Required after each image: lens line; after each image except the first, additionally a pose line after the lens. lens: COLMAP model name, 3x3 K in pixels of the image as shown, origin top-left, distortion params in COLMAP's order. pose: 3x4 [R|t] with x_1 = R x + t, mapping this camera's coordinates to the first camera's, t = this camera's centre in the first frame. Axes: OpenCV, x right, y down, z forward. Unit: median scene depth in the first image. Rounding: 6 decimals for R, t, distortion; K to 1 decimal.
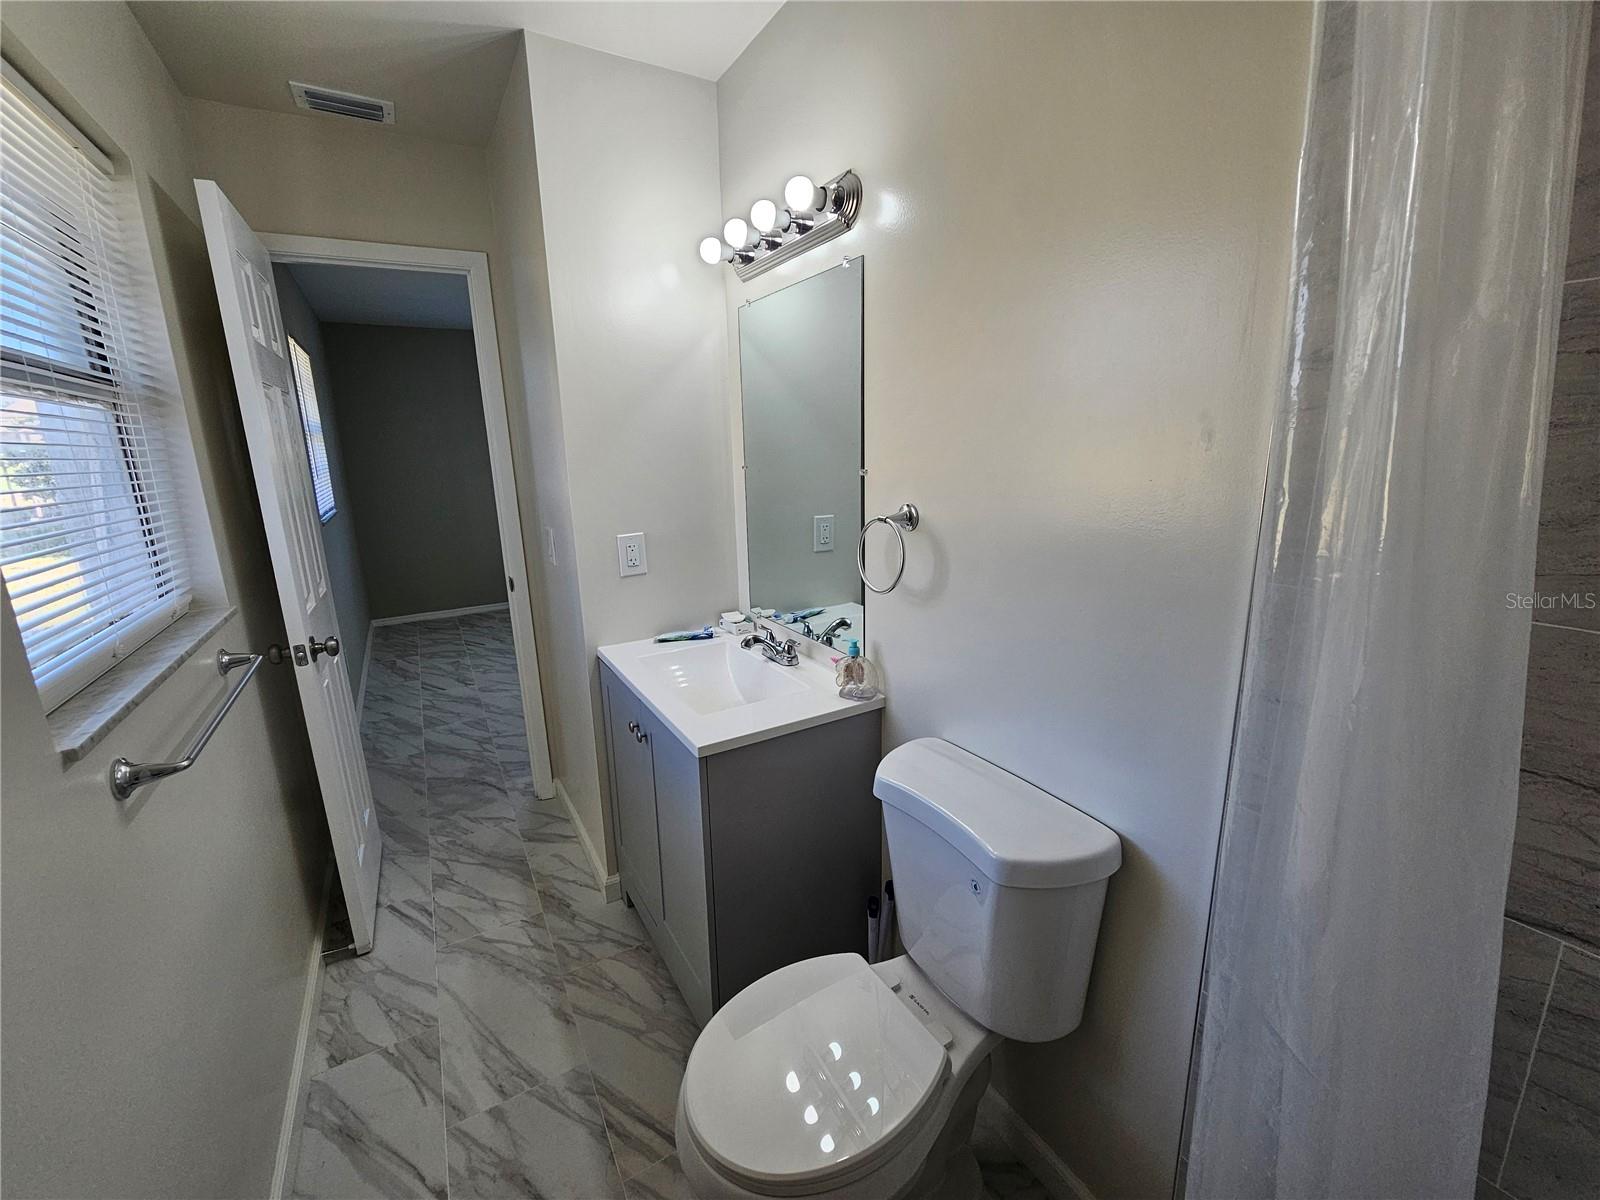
lens RADIAL K [[654.2, 0, 801.9], [0, 654.2, 593.6], [0, 0, 1]] dist [-0.002024, -0.000501]
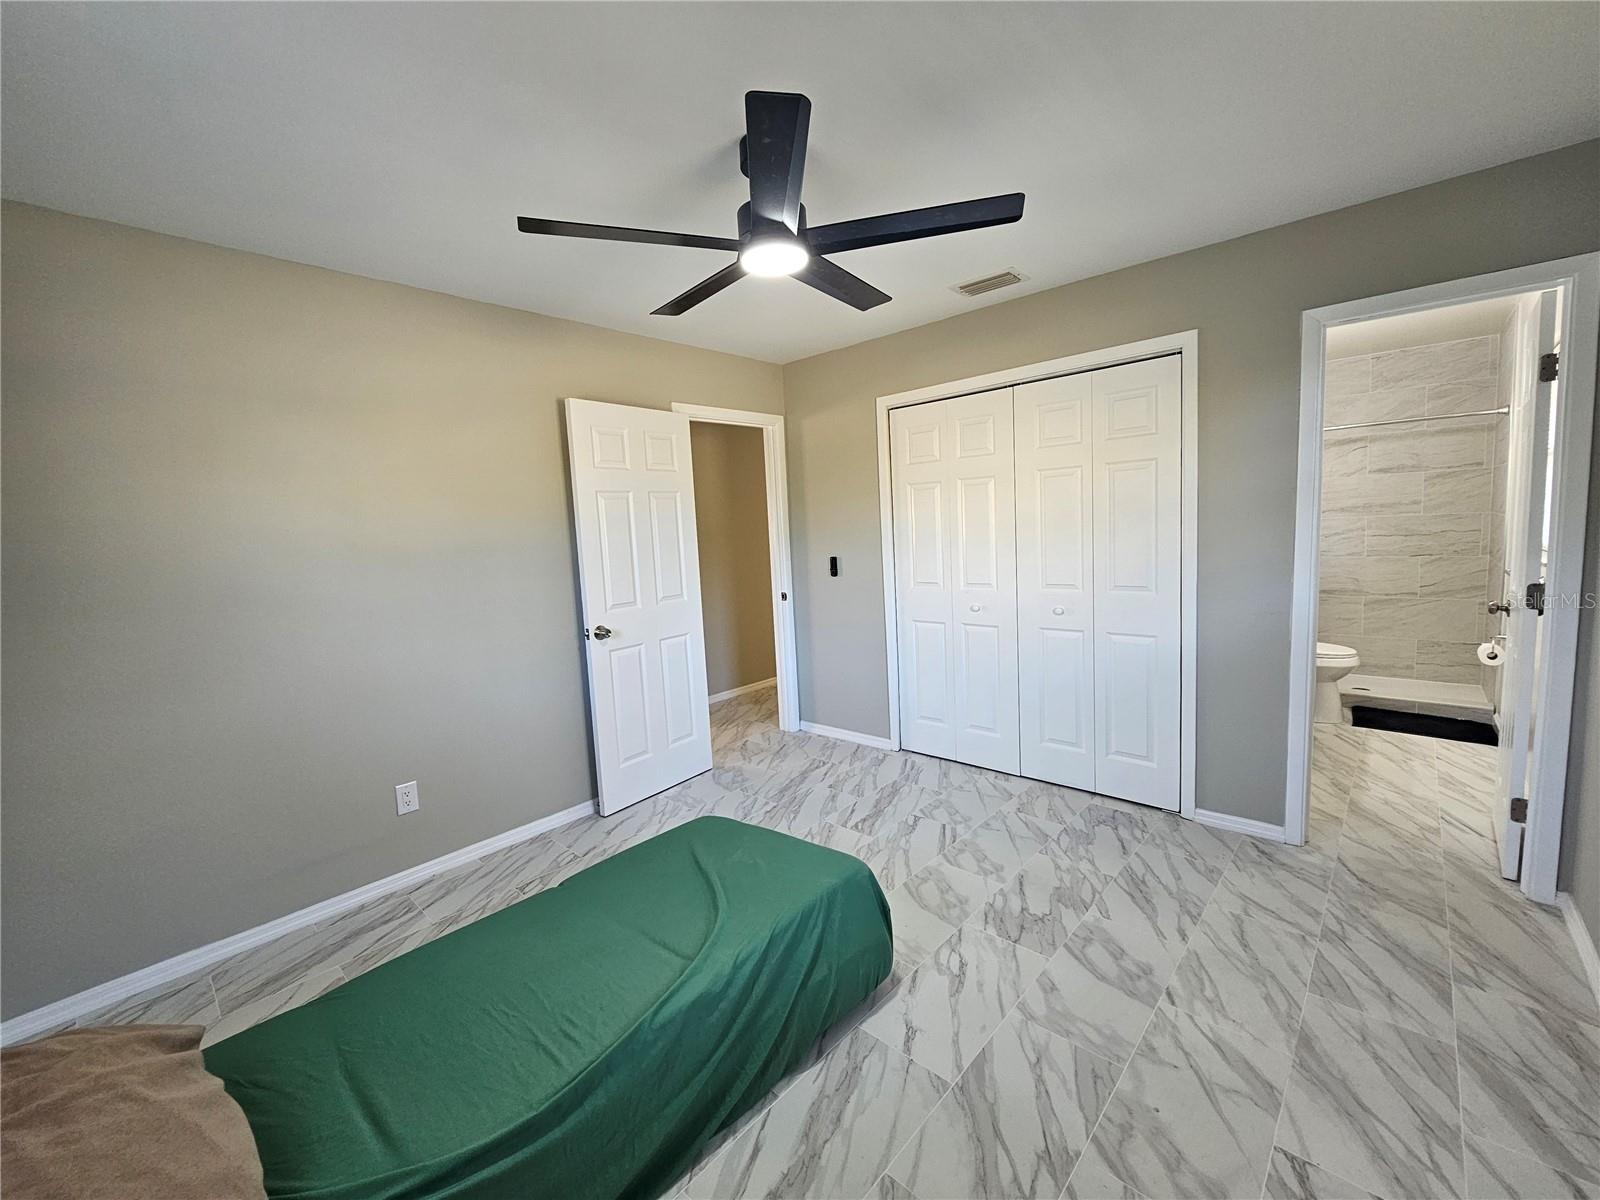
lens RADIAL K [[654.2, 0, 795.5], [0, 654.2, 585.8], [0, 0, 1]] dist [-0.002024, -0.000501]
pose [[-0.277755, -0.053730, 0.959148, -0.985392], [0.267335, 0.954672, 0.130895, -0.339116], [-0.922705, 0.292771, -0.250801, 1.635447]]
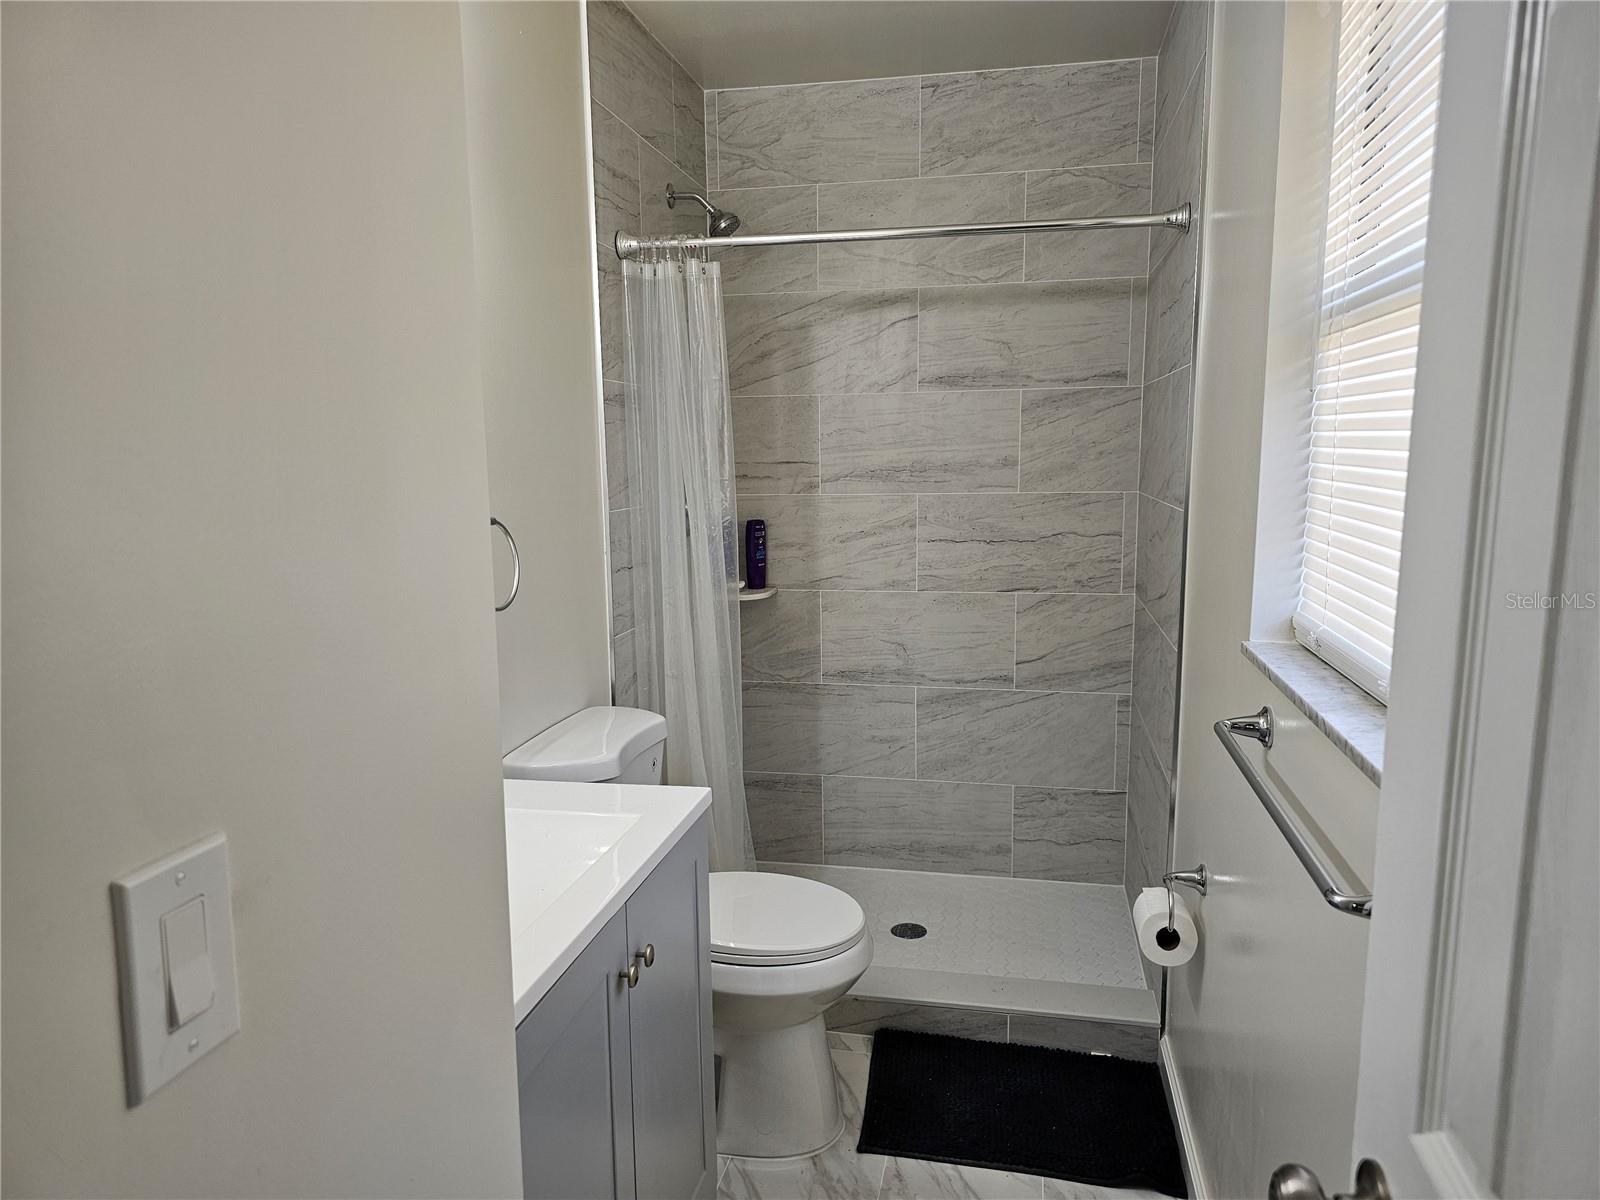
lens RADIAL K [[1075.7, 0, 800.2], [0, 1075.7, 604.7], [0, 0, 1]] dist [0.077902, 0.000671]
pose [[-0.732847, -0.071461, 0.676631, -0.488339], [0.181054, 0.938132, 0.295175, -0.155009], [-0.655862, 0.338825, -0.674568, 0.747519]]
